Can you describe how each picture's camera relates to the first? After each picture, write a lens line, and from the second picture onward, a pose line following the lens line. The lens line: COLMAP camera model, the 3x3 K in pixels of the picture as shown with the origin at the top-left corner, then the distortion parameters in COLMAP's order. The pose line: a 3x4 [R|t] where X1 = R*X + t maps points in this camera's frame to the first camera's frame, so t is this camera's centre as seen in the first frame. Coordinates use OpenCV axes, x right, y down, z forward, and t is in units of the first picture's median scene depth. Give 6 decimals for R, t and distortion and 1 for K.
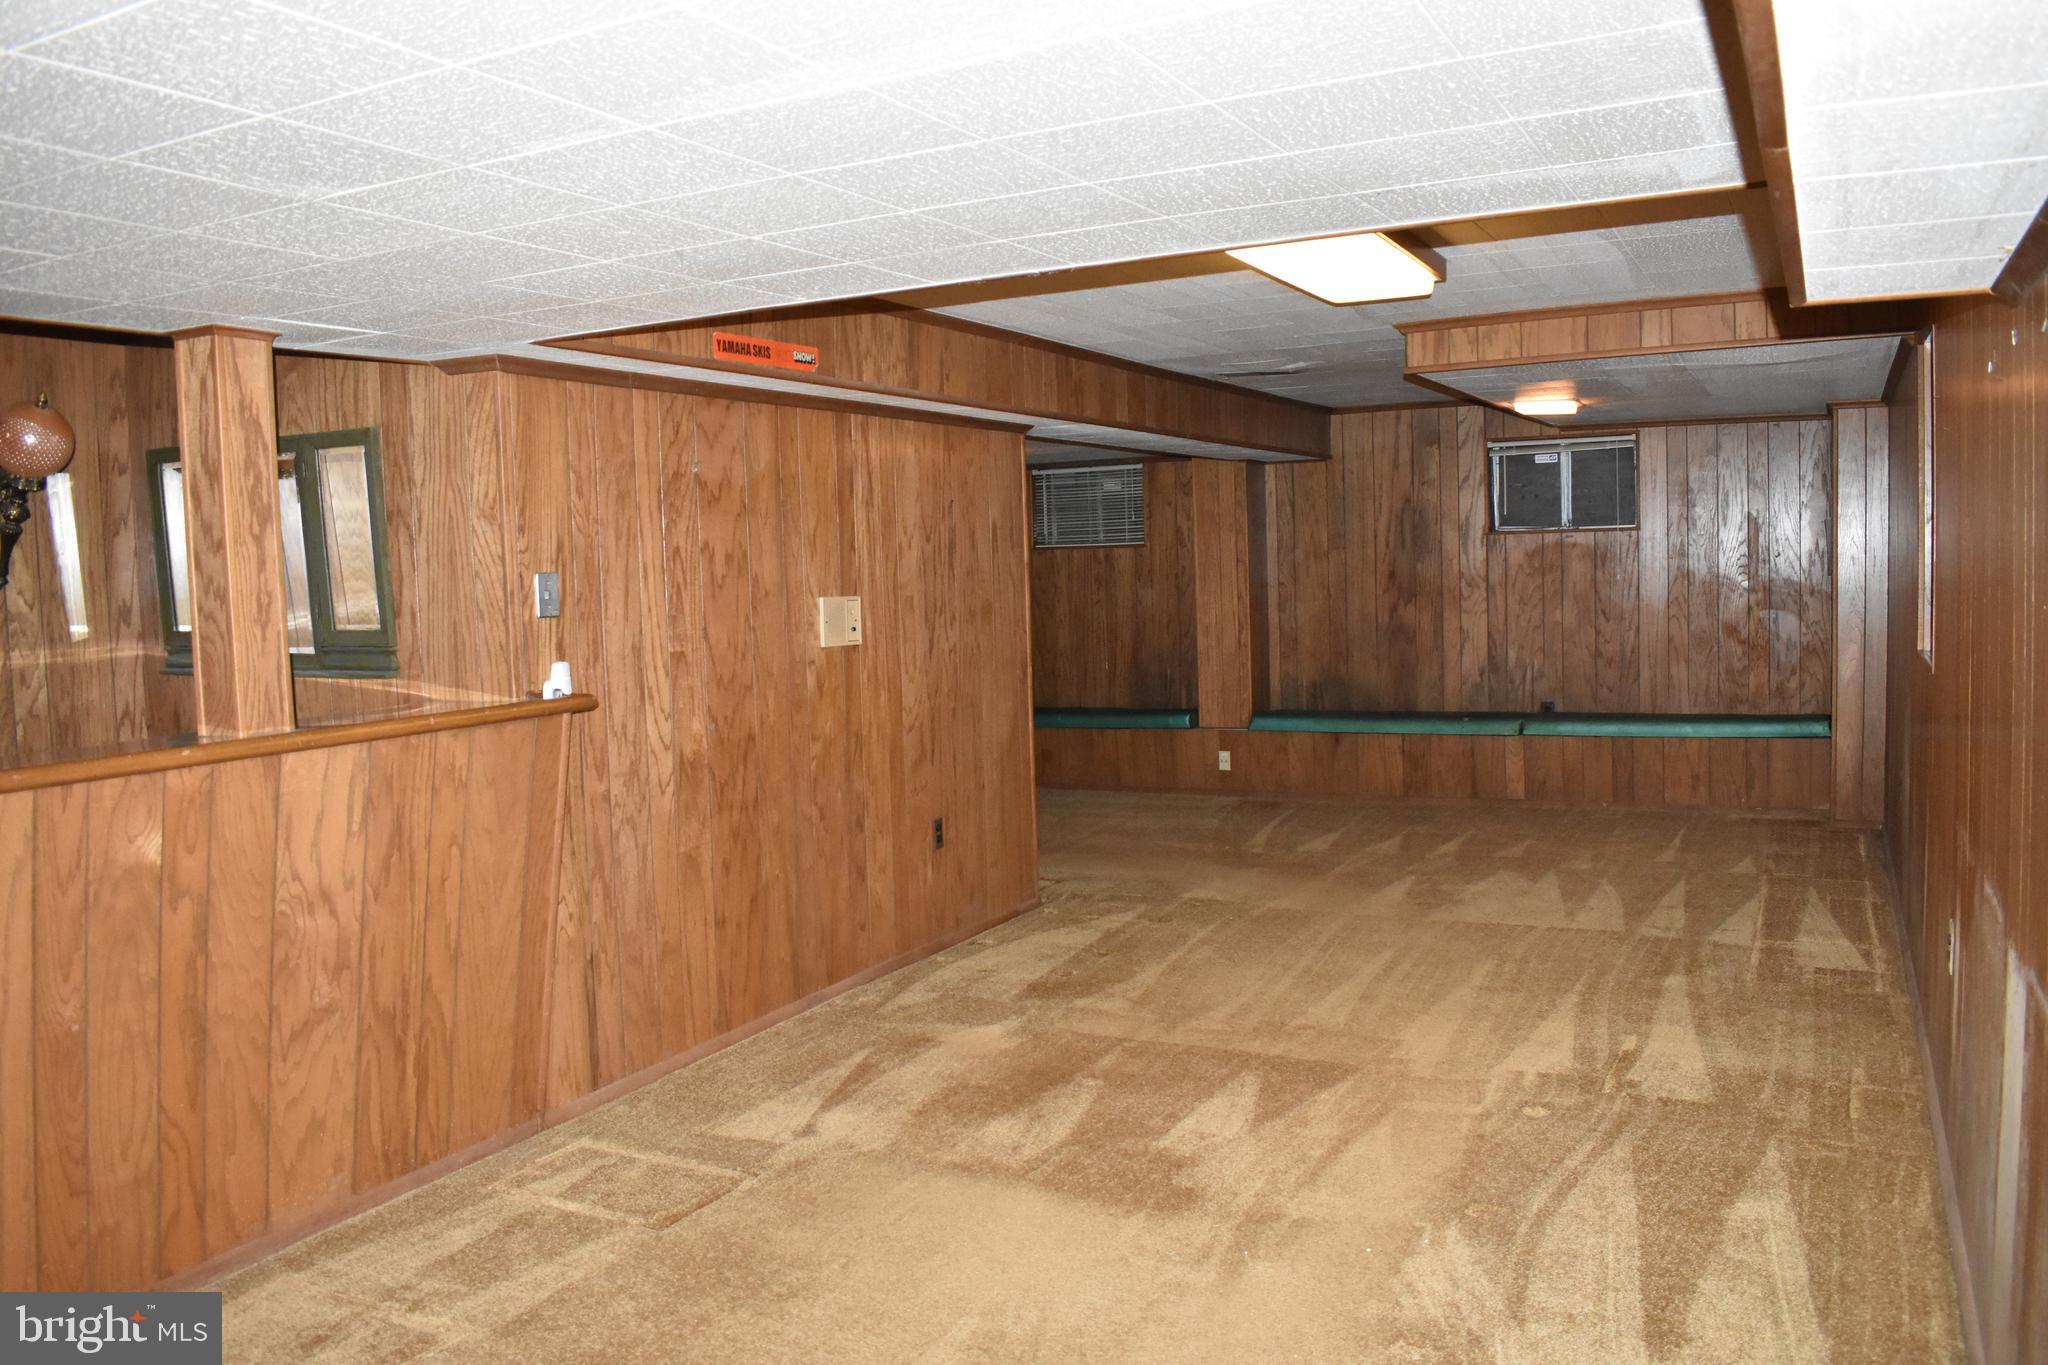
lens RADIAL K [[1595.6, 0, 1028.3], [0, 1595.6, 683.3], [0, 0, 1]] dist [-0.088631, 0.014884]
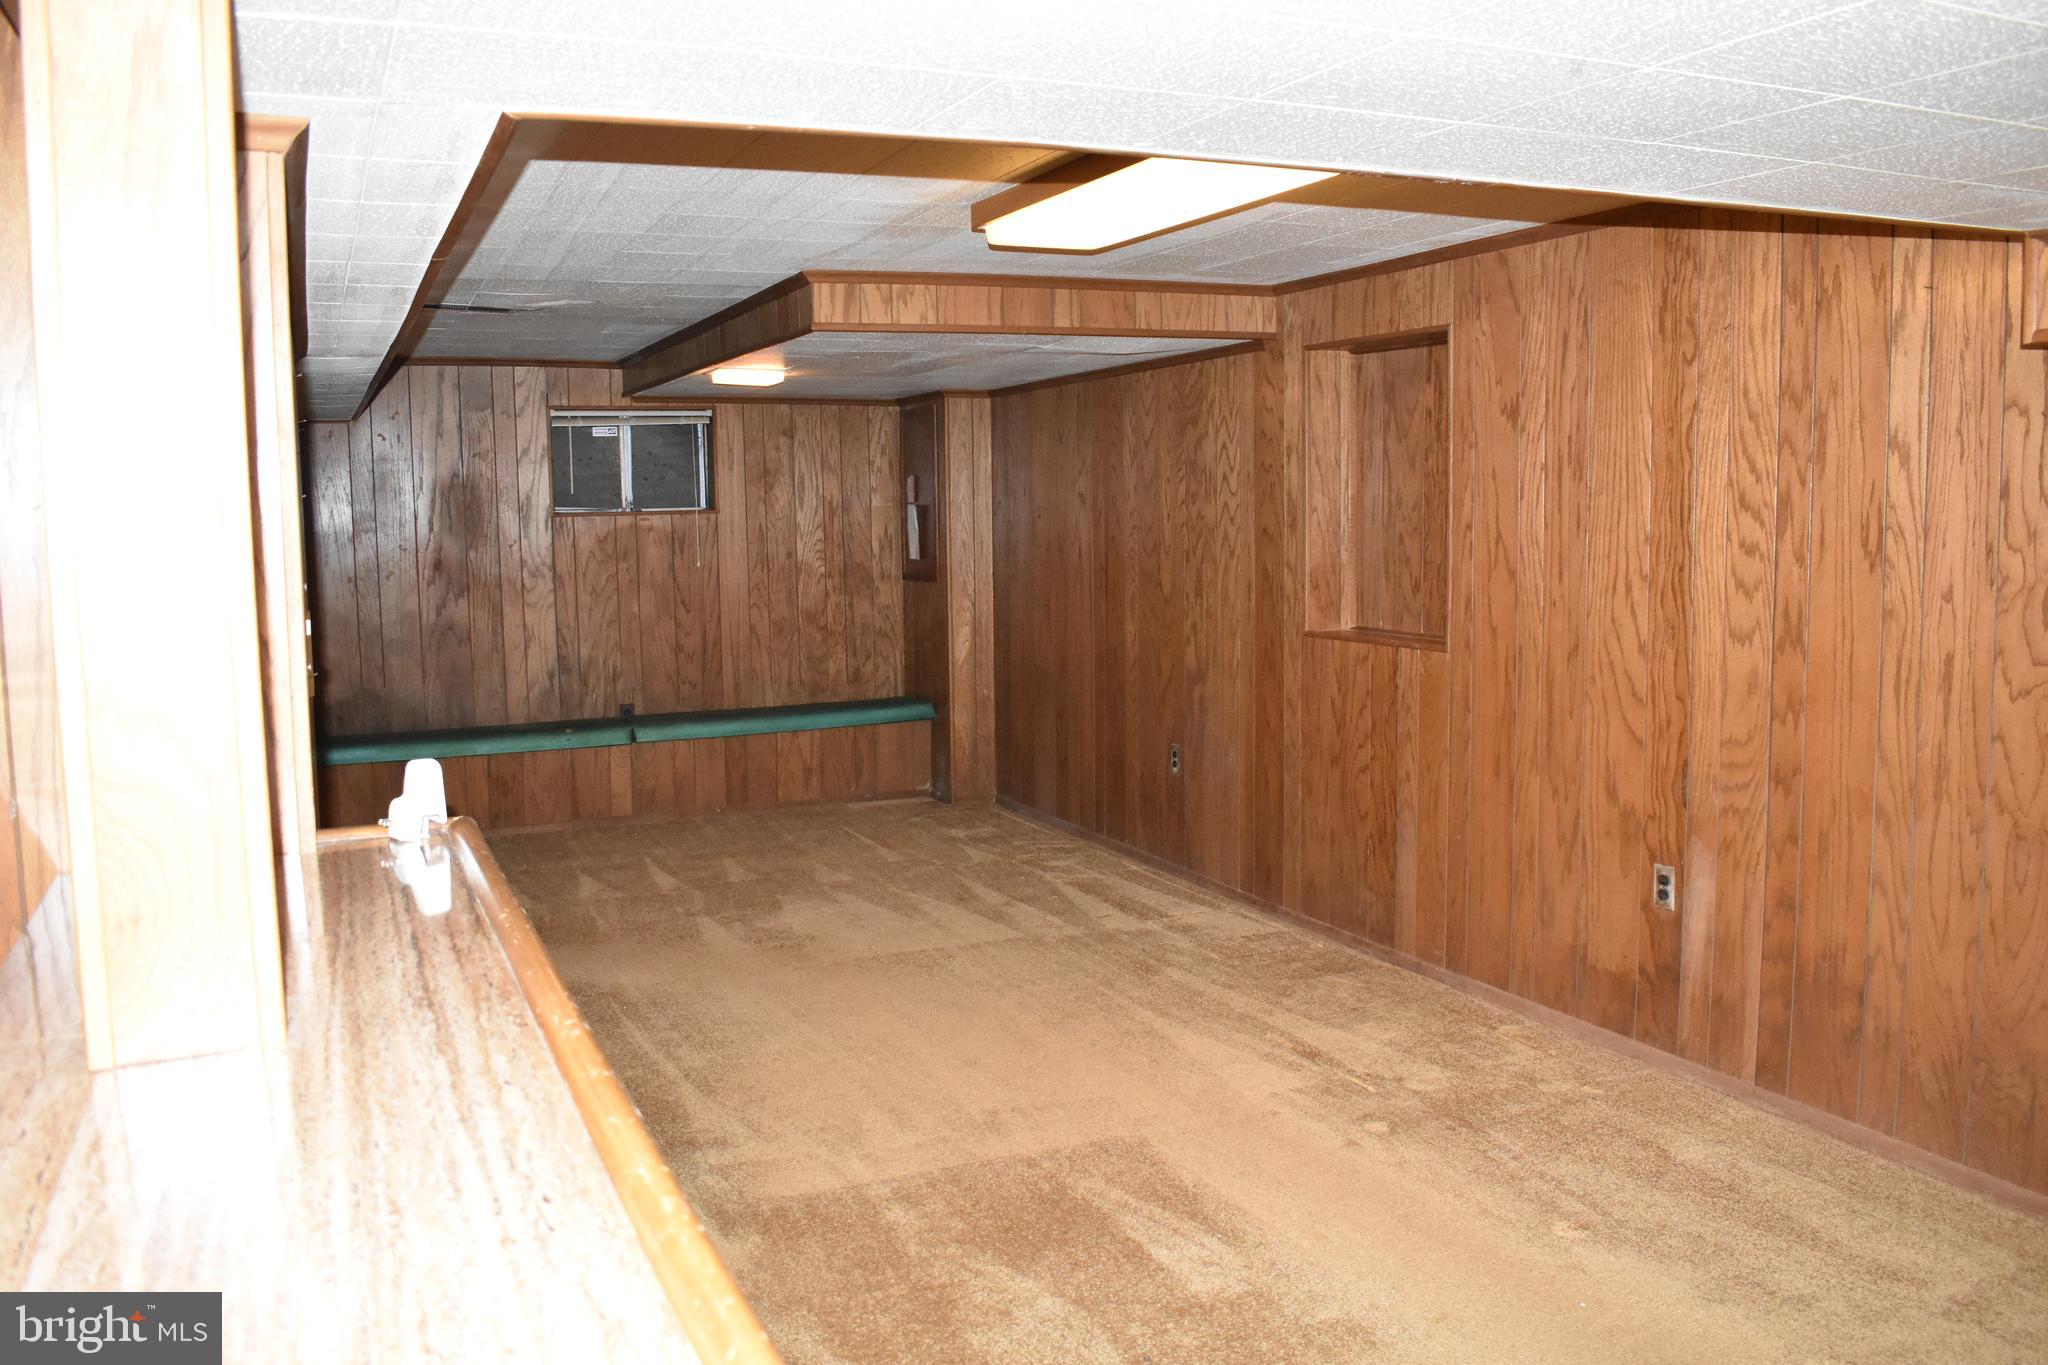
lens RADIAL K [[1666.2, 0, 1022.8], [0, 1666.2, 675.4], [0, 0, 1]] dist [-0.071831, 0.003525]
pose [[0.637924, -0.057390, 0.767958, -0.152489], [0.055106, 0.998065, 0.028810, -0.011635], [-0.768125, 0.023940, 0.639852, 0.136879]]
